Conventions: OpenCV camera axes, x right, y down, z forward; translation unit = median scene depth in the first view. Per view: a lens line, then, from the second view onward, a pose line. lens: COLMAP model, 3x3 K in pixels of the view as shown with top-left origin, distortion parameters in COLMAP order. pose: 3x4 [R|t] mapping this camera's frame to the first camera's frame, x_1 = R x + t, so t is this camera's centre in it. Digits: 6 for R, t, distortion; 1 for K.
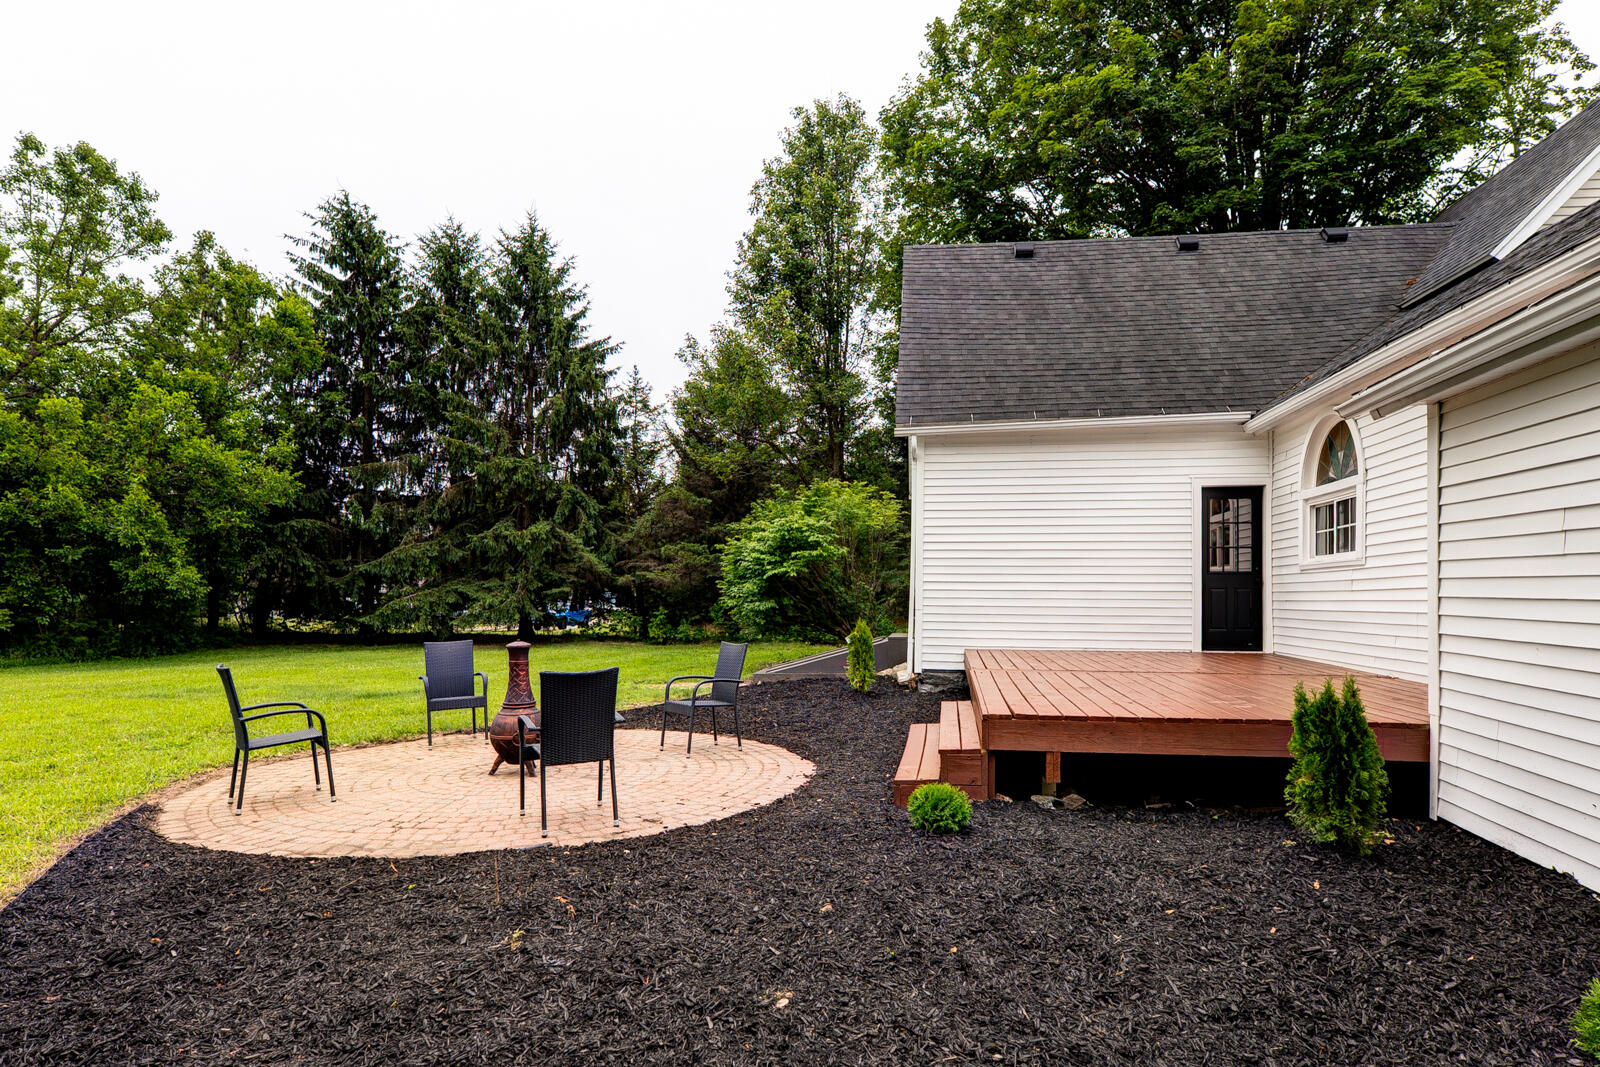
lens RADIAL K [[976.0, 0, 800.0], [0, 976.0, 533.5], [0, 0, 1]] dist [0.003334, -0.002162]
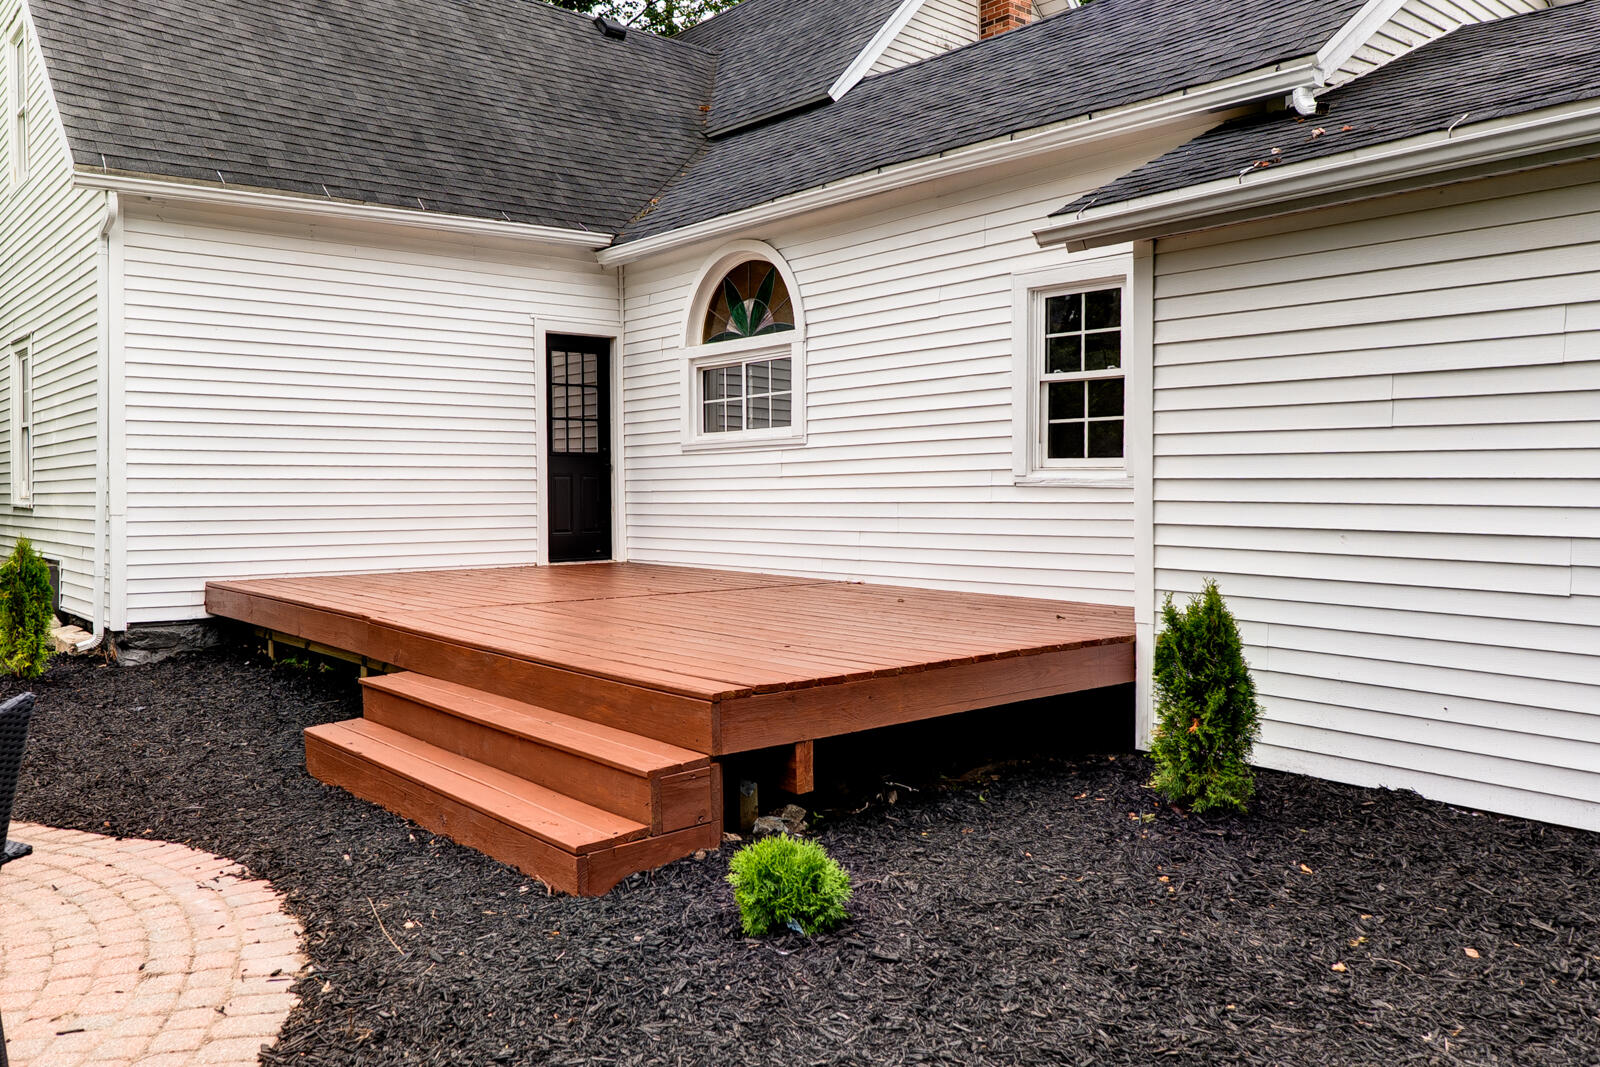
lens RADIAL K [[1273.1, 0, 806.5], [0, 1273.1, 479.4], [0, 0, 1]] dist [0.000907, -0.001644]
pose [[0.659614, -0.002974, 0.751599, -0.159629], [-0.037479, 0.998618, 0.036843, 0.017731], [-0.750669, -0.052472, 0.658591, 0.246825]]
